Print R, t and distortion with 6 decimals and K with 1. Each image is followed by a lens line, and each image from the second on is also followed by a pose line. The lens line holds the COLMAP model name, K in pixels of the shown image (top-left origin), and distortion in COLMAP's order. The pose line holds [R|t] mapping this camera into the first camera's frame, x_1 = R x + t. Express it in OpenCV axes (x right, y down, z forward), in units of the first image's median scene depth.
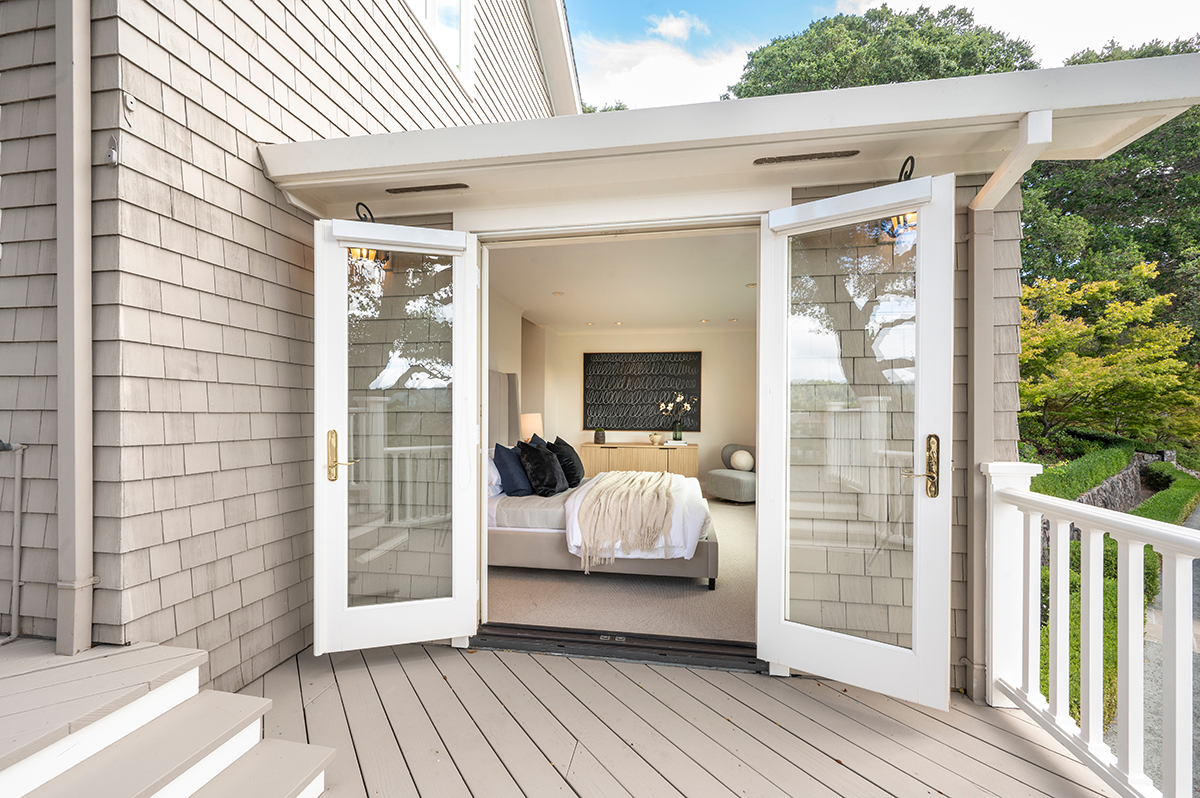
lens RADIAL K [[470.6, 0, 599.4], [0, 470.6, 401.3], [0, 0, 1]] dist [0.003279, 0.000123]
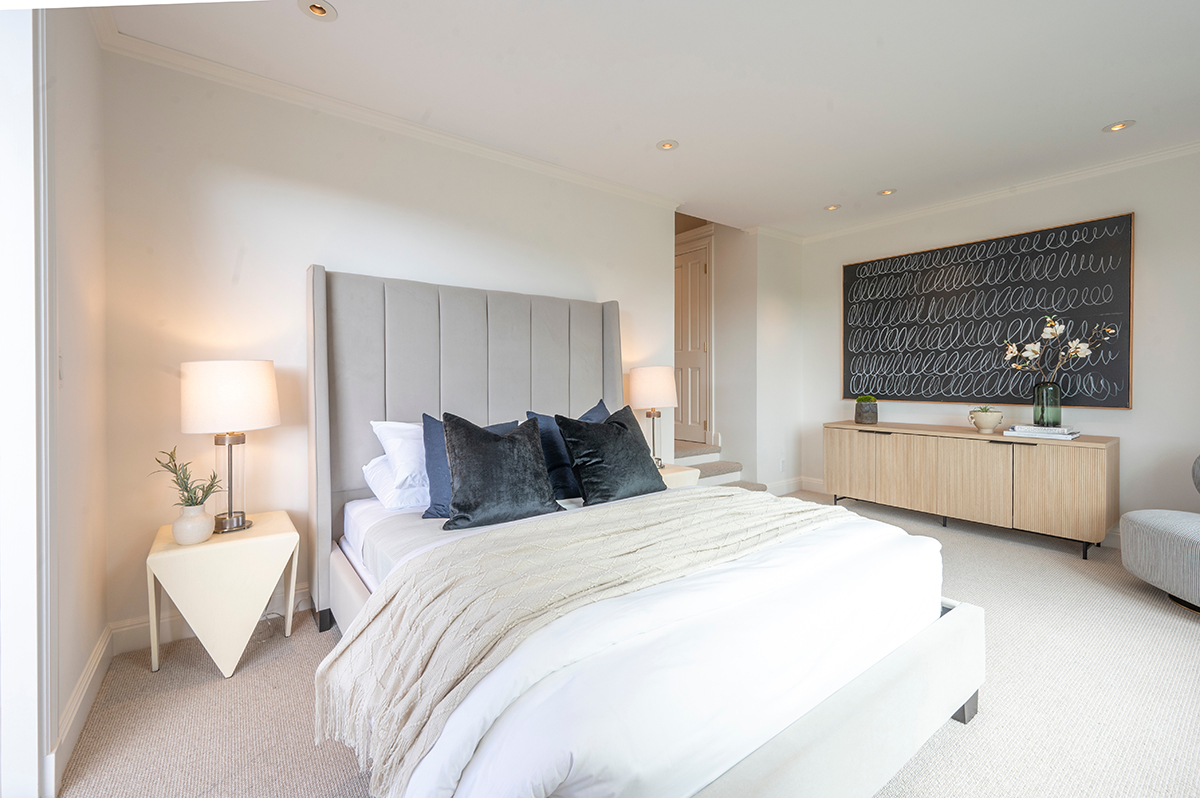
lens RADIAL K [[503.4, 0, 598.6], [0, 503.4, 374.4], [0, 0, 1]] dist [0.000712, 0.000155]
pose [[0.720680, -0.008082, -0.693221, 0.185436], [0.005952, 0.999967, -0.005471, 0.033831], [0.693243, -0.000183, 0.720704, 0.363343]]
